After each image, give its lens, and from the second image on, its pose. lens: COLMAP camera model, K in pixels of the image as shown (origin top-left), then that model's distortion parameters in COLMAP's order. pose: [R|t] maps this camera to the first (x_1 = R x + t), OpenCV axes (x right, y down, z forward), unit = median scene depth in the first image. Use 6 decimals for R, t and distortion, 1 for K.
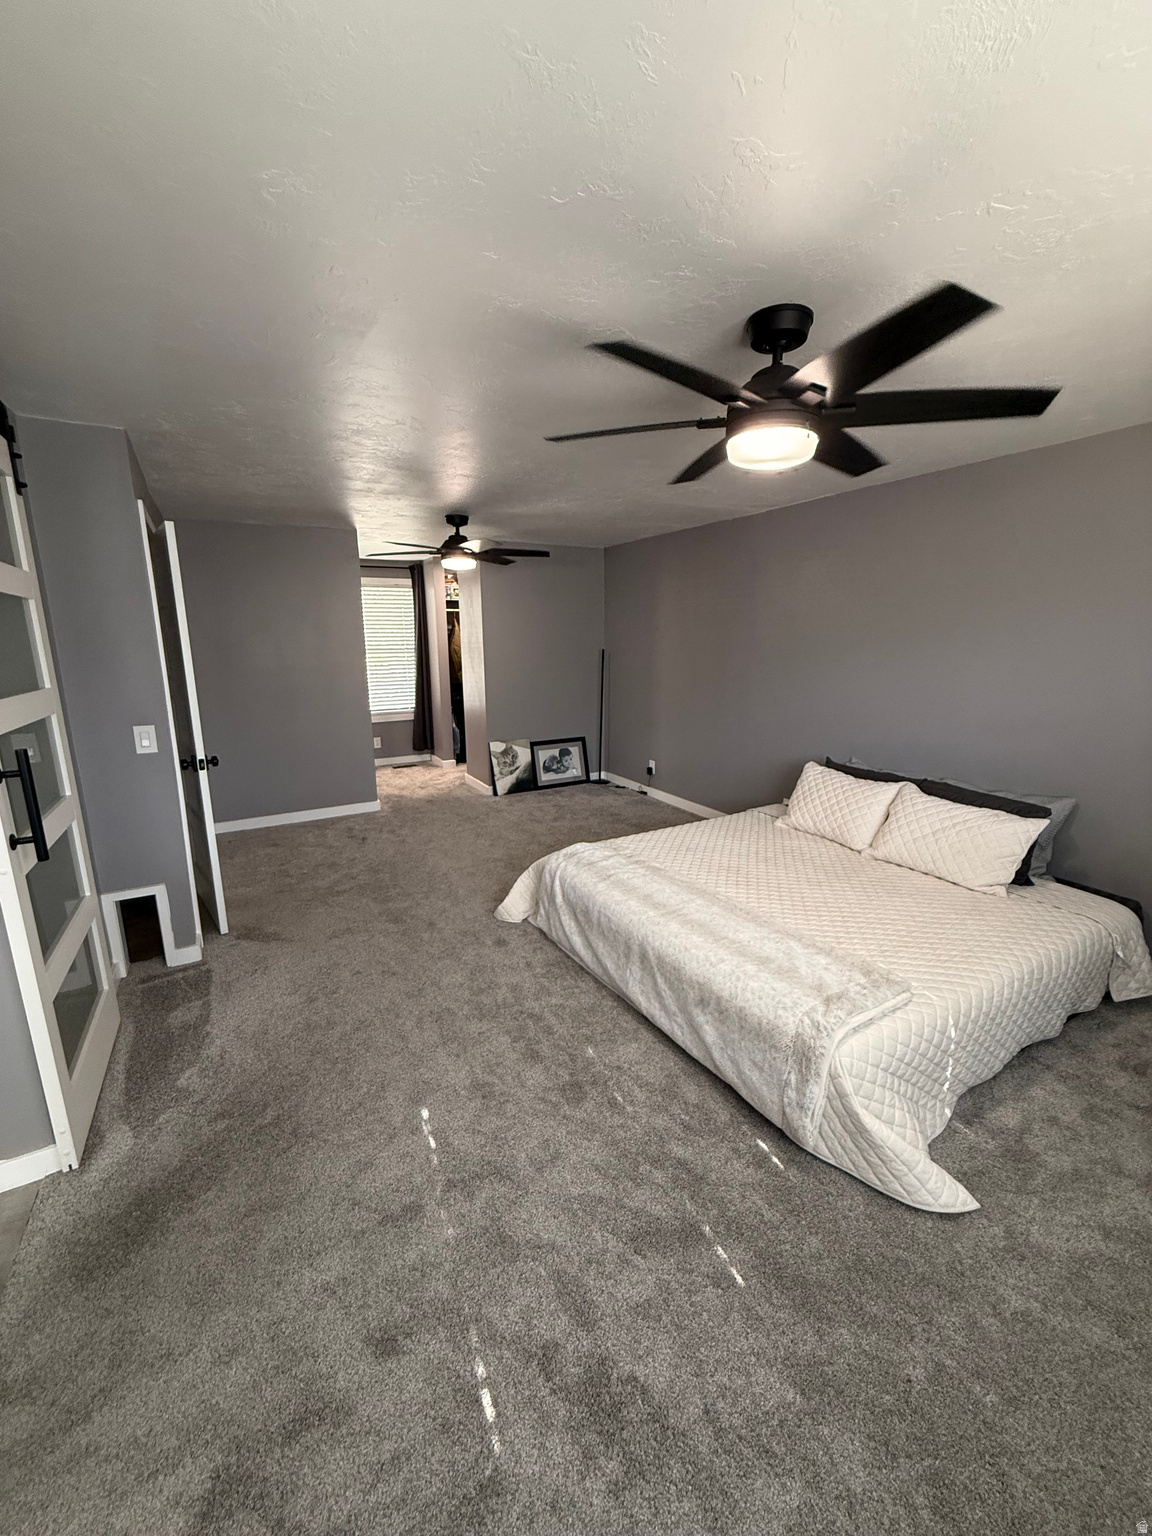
lens RADIAL K [[613.2, 0, 578.1], [0, 613.2, 767.0], [0, 0, 1]] dist [-0.002118, 0.000824]
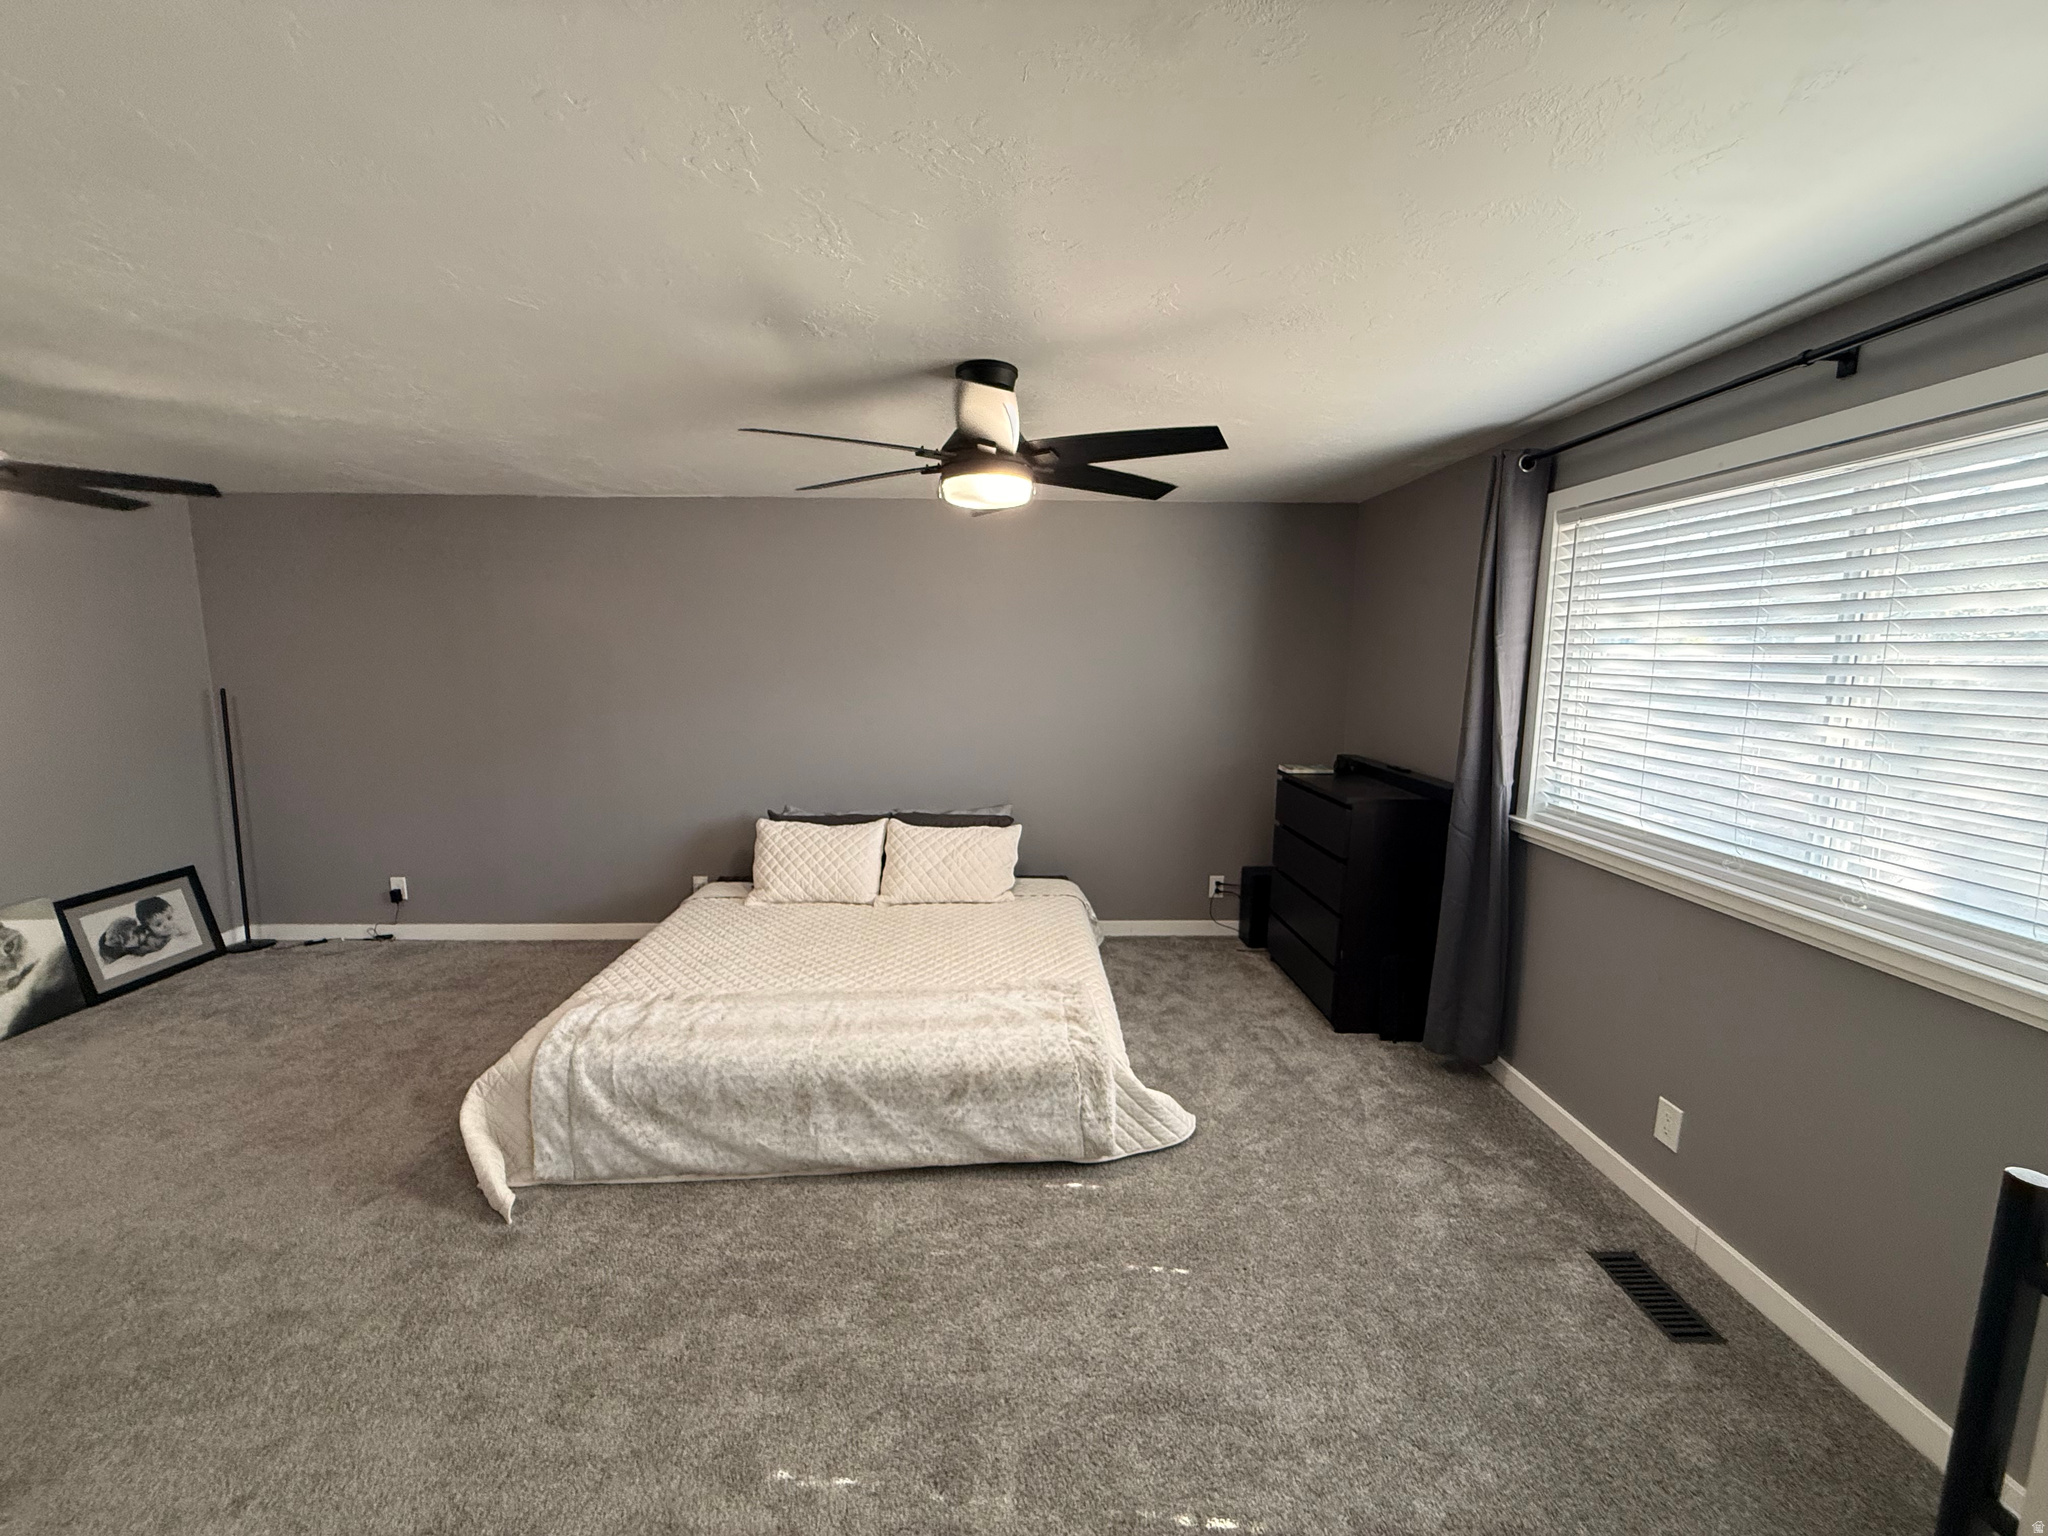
lens RADIAL K [[817.6, 0, 1019.4], [0, 817.6, 769.0], [0, 0, 1]] dist [-0.002118, 0.000824]
pose [[0.471864, -0.118342, 0.873693, -0.457501], [0.178595, 0.983237, 0.036724, -0.060175], [-0.863394, 0.138709, 0.485089, 0.193907]]
